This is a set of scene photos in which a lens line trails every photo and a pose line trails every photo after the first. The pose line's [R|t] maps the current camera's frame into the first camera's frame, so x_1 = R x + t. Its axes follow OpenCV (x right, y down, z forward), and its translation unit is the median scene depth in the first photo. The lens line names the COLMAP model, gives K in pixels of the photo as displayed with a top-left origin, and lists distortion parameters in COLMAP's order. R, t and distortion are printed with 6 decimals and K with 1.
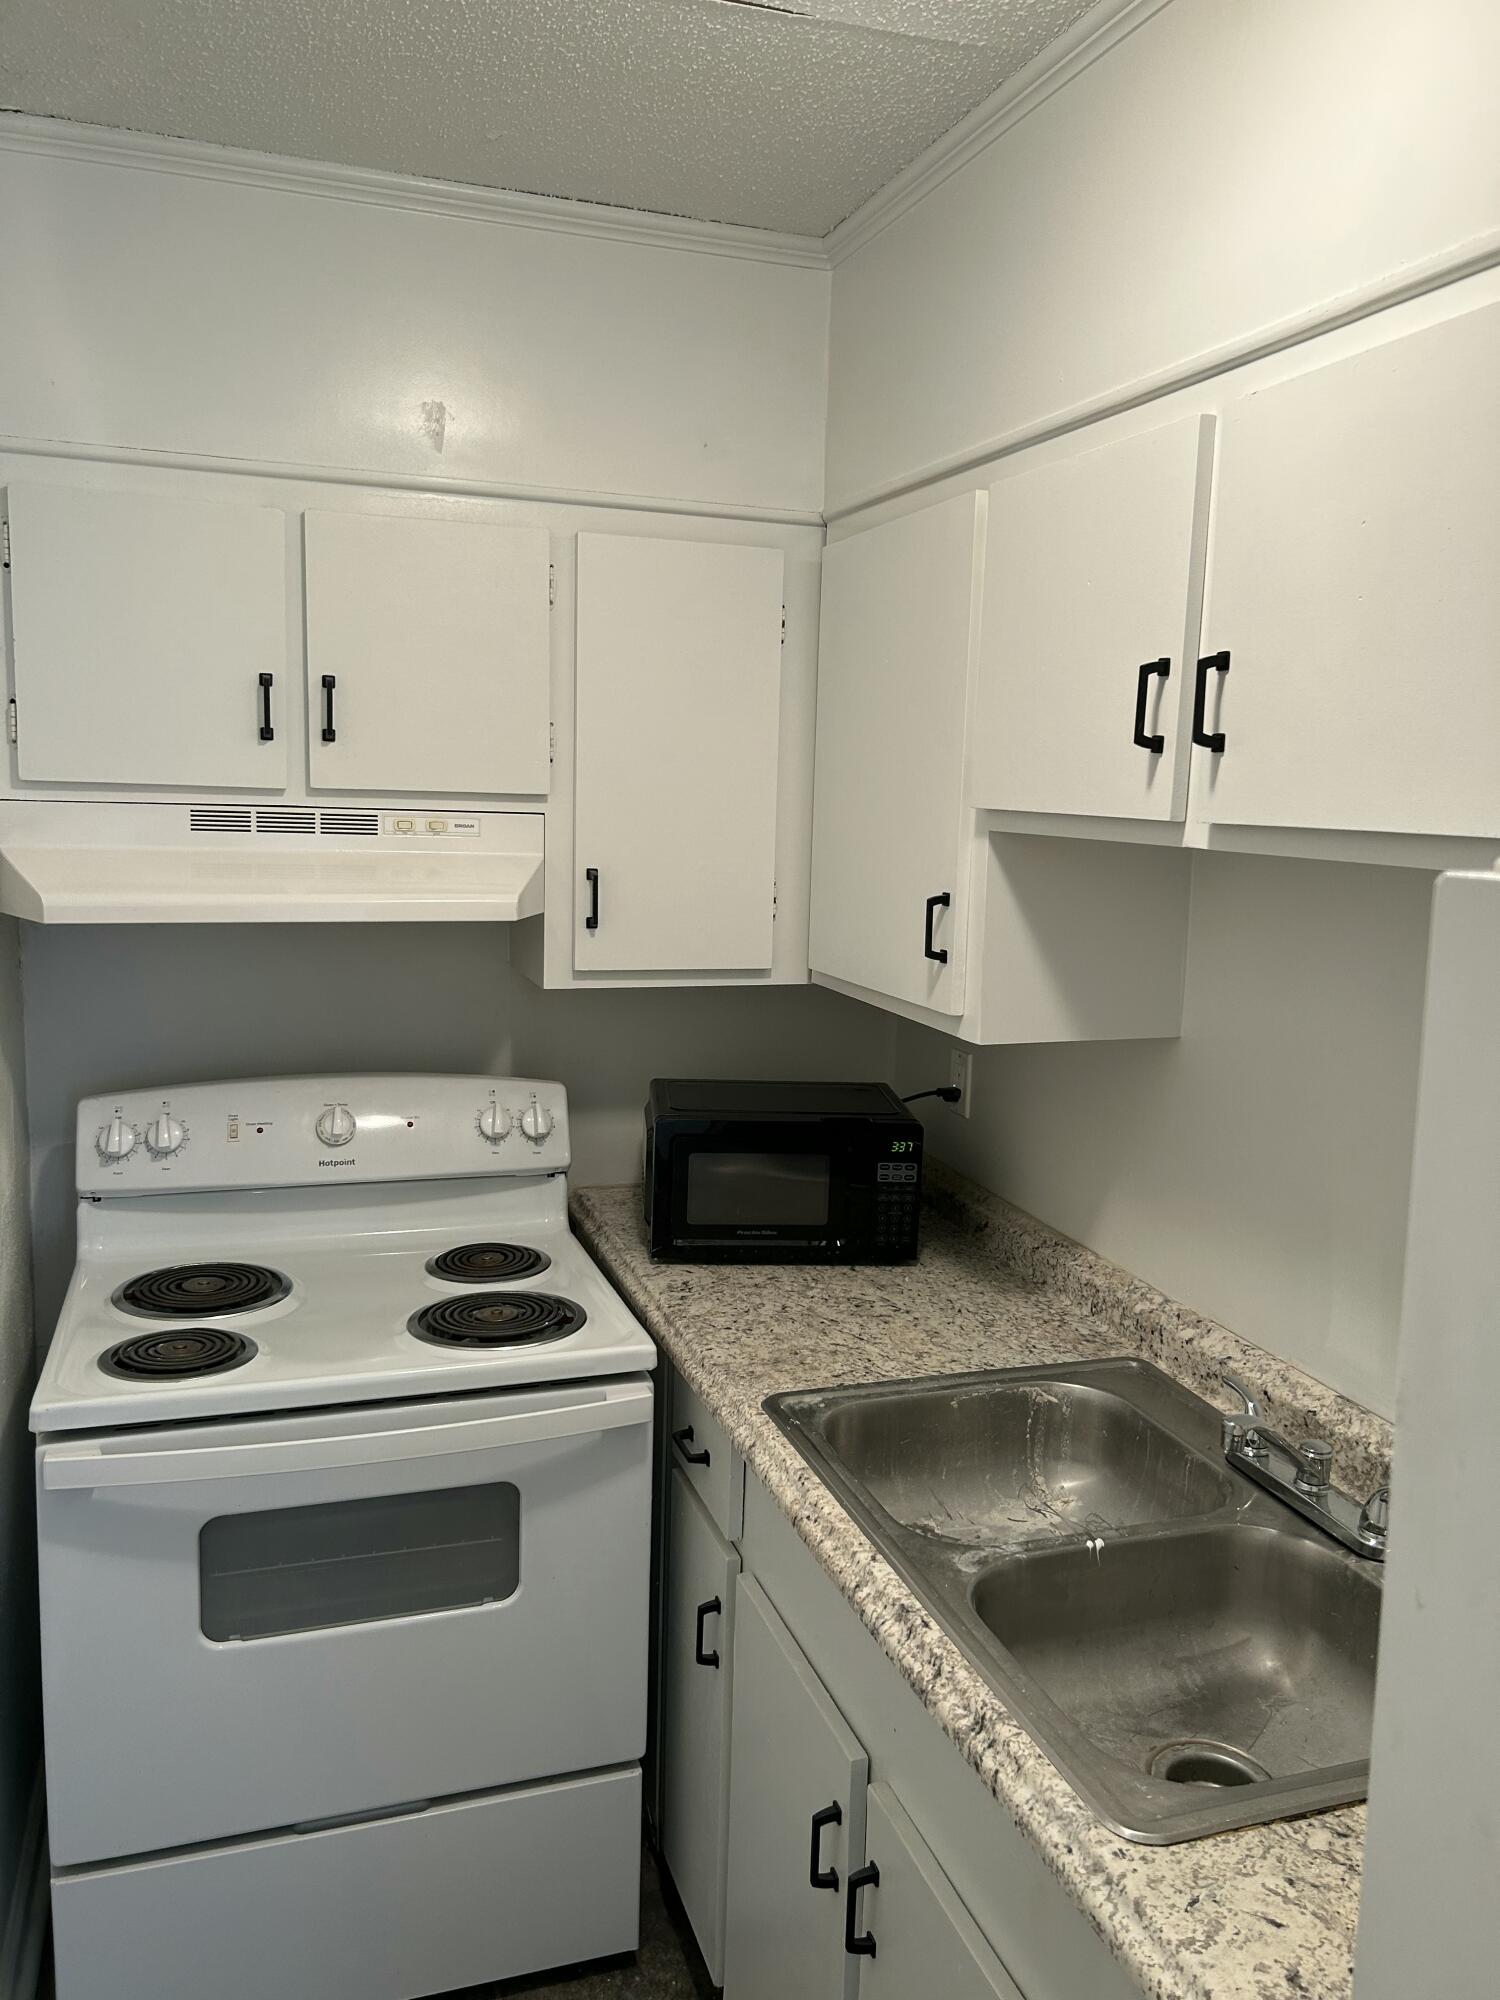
lens RADIAL K [[1494.6, 0, 745.3], [0, 1494.6, 987.3], [0, 0, 1]] dist [0.057725, -0.069580]
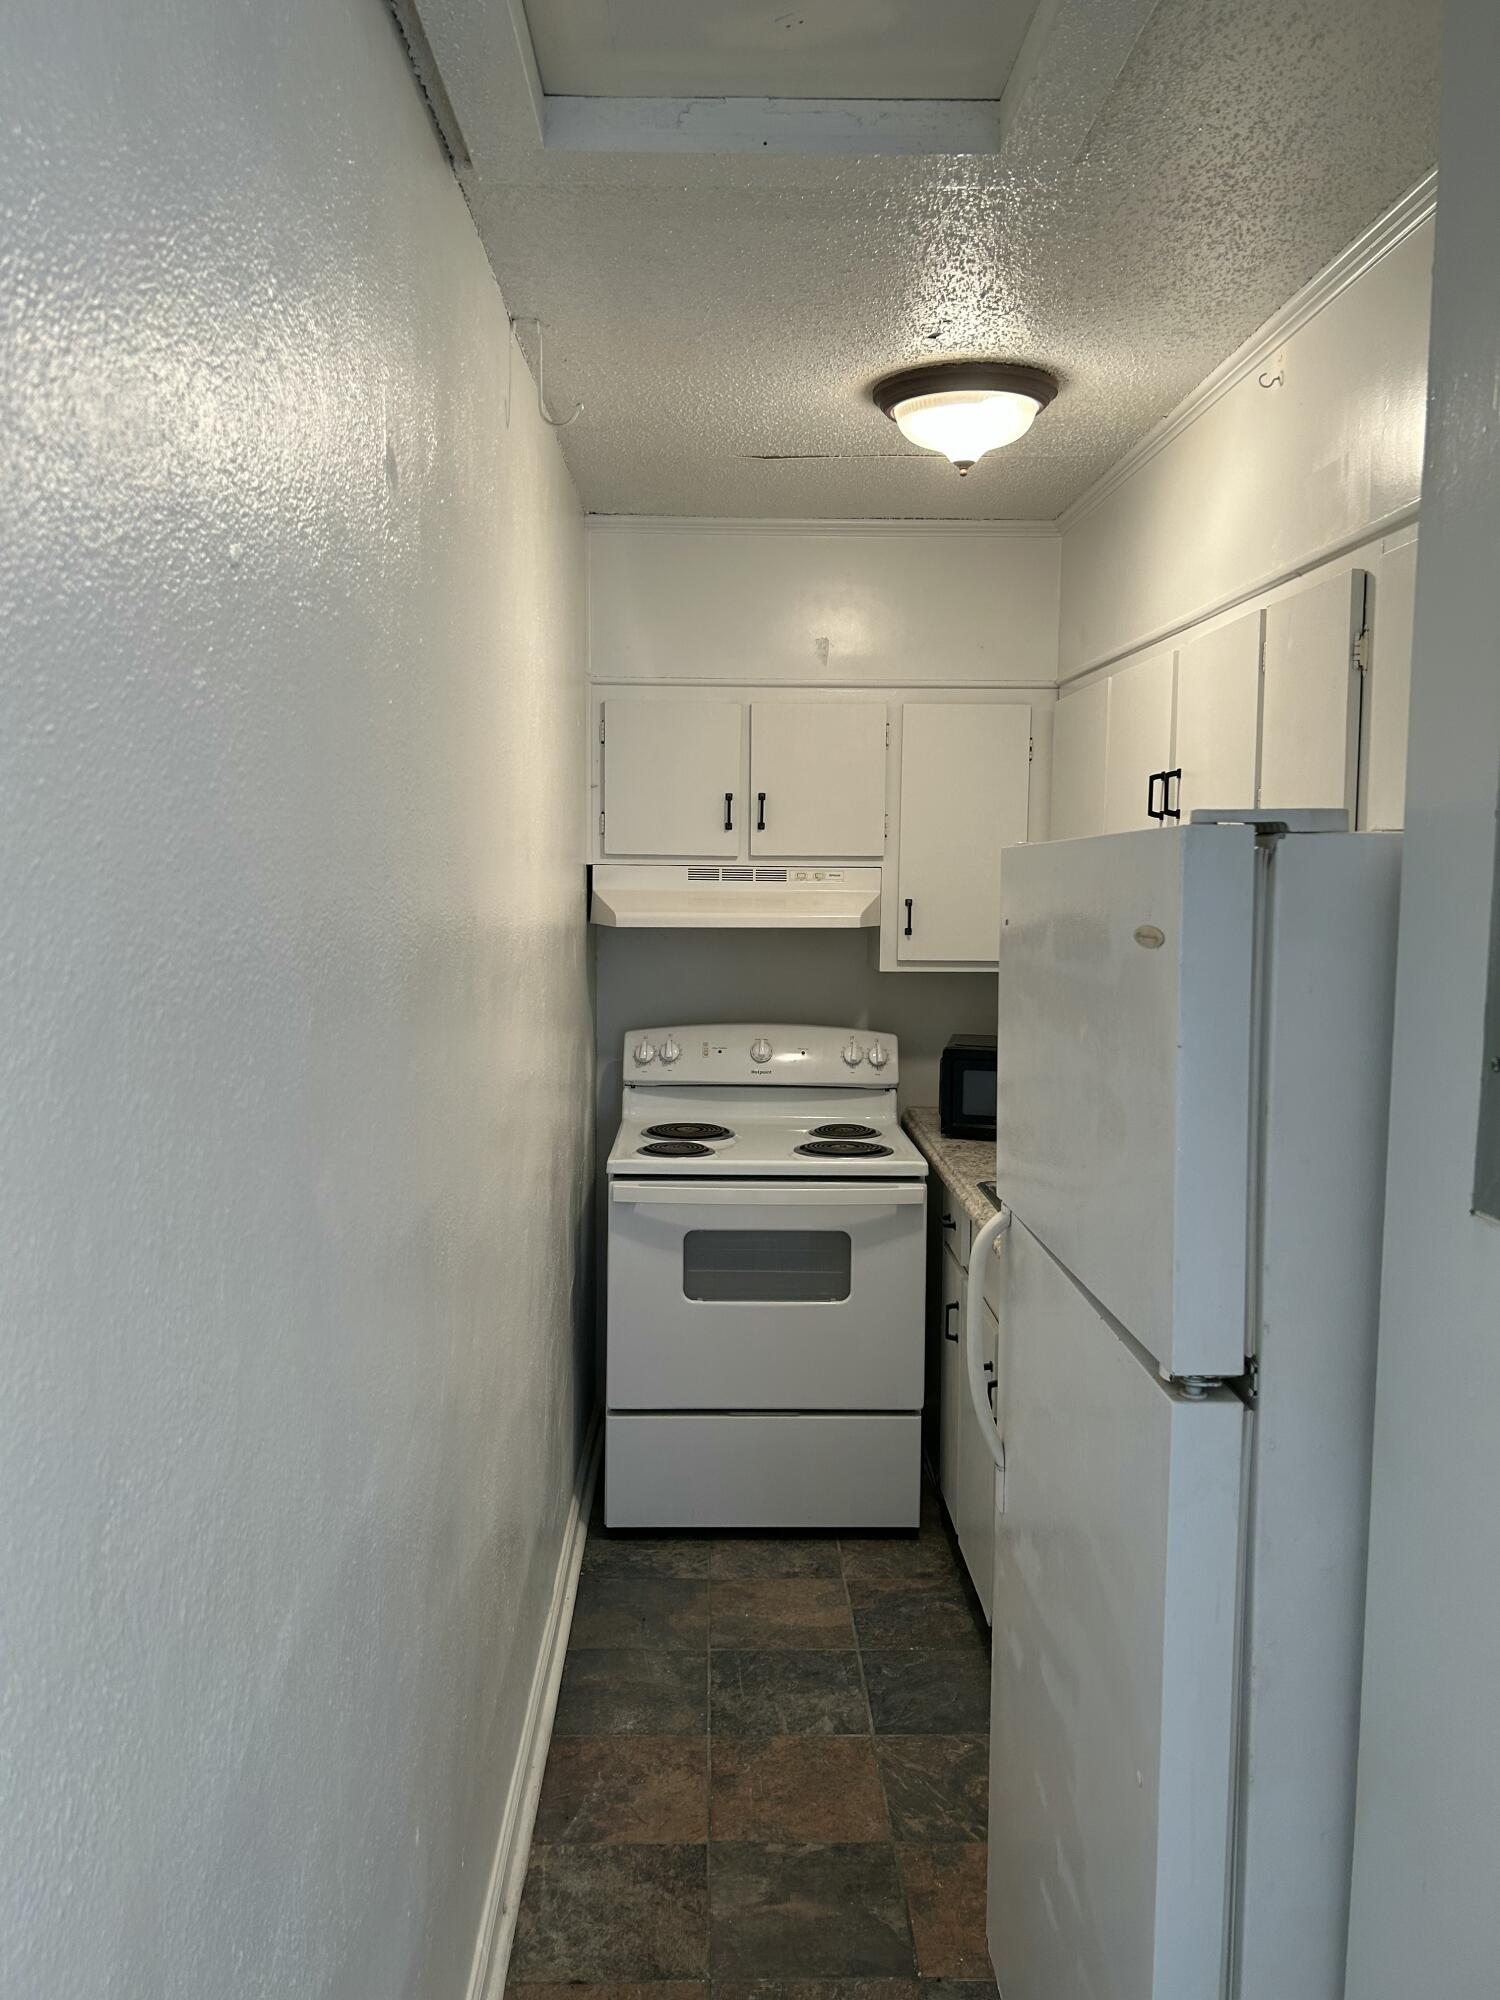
lens RADIAL K [[1449.6, 0, 729.6], [0, 1449.6, 993.4], [0, 0, 1]] dist [0.201176, -0.000387]
pose [[0.951210, 0.009796, -0.308389, 0.222384], [-0.026050, 0.998477, -0.048631, 0.116533], [0.307443, 0.054292, 0.950016, -0.645959]]
